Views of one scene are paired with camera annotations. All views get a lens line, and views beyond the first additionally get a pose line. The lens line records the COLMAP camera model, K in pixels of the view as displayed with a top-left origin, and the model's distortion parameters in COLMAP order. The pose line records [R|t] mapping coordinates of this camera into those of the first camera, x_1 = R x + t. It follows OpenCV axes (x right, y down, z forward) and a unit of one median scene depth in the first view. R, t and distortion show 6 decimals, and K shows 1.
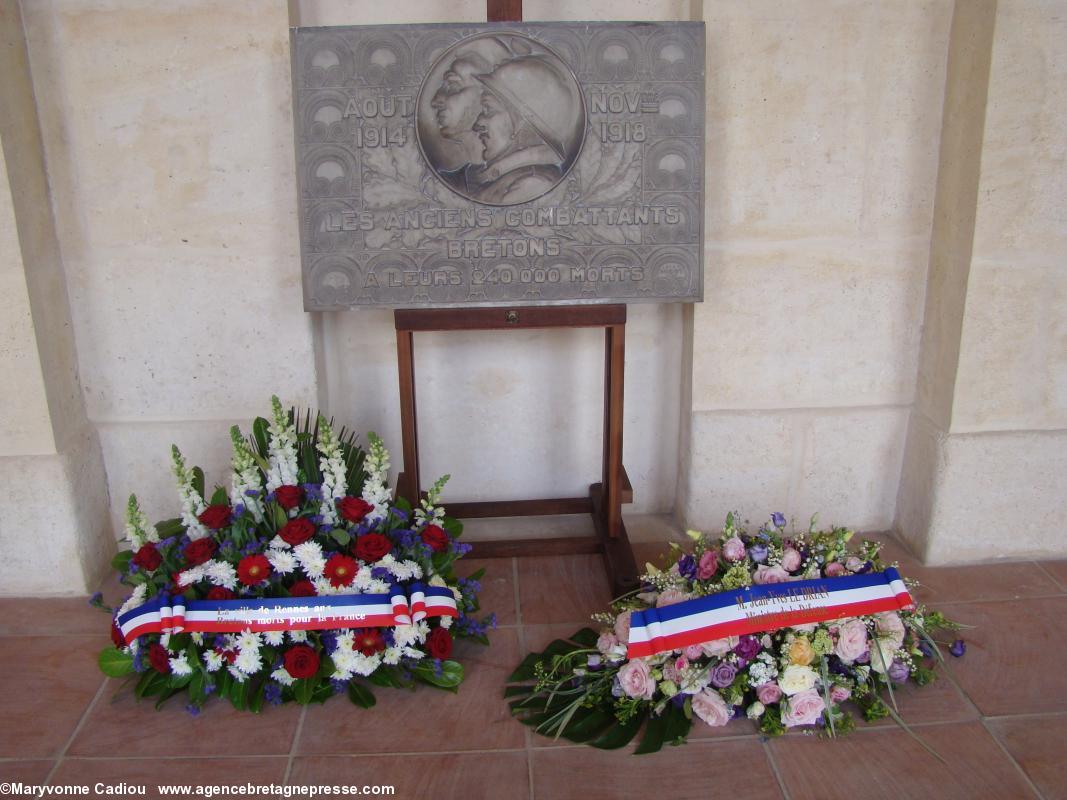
lens RADIAL K [[996.1, 0, 533.5], [0, 996.1, 400.0], [0, 0, 1]] dist [-0.171535, 0.109221]
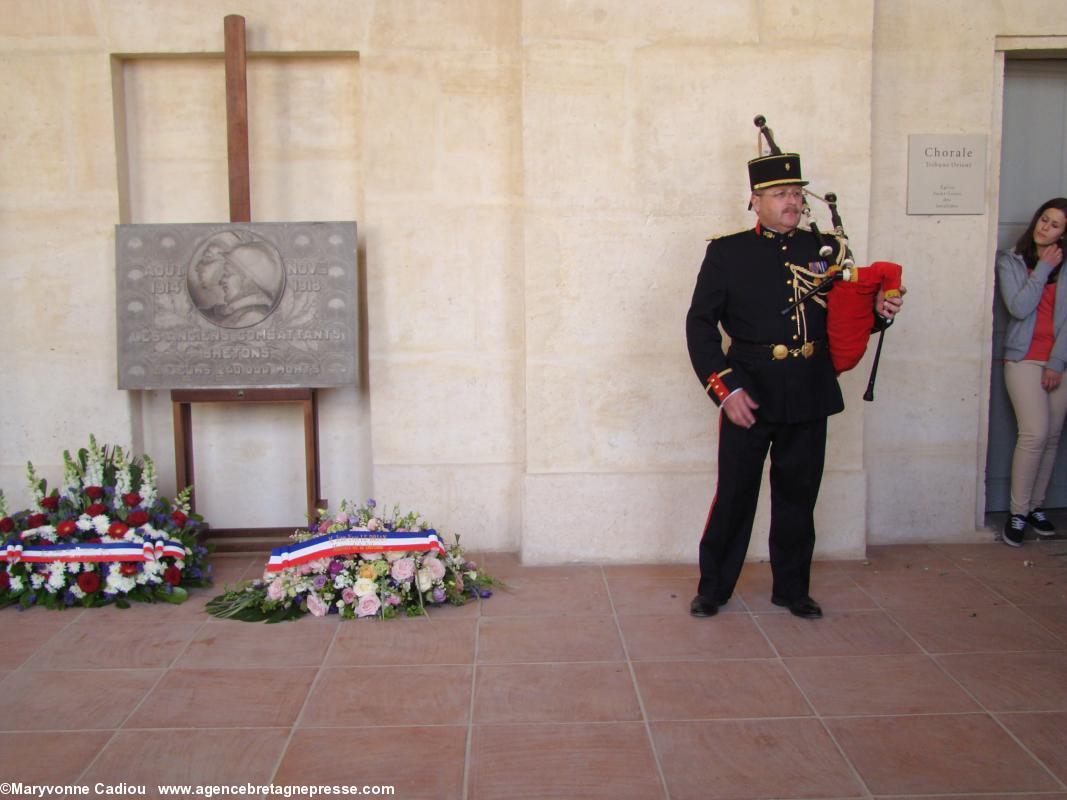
lens RADIAL K [[1206.3, 0, 533.5], [0, 1206.3, 400.0], [0, 0, 1]] dist [-0.057354, 0.058949]
pose [[0.999545, 0.006804, -0.029374, 0.552911], [-0.012428, 0.980575, -0.195749, 0.329208], [0.027472, 0.196025, 0.980214, -1.007339]]
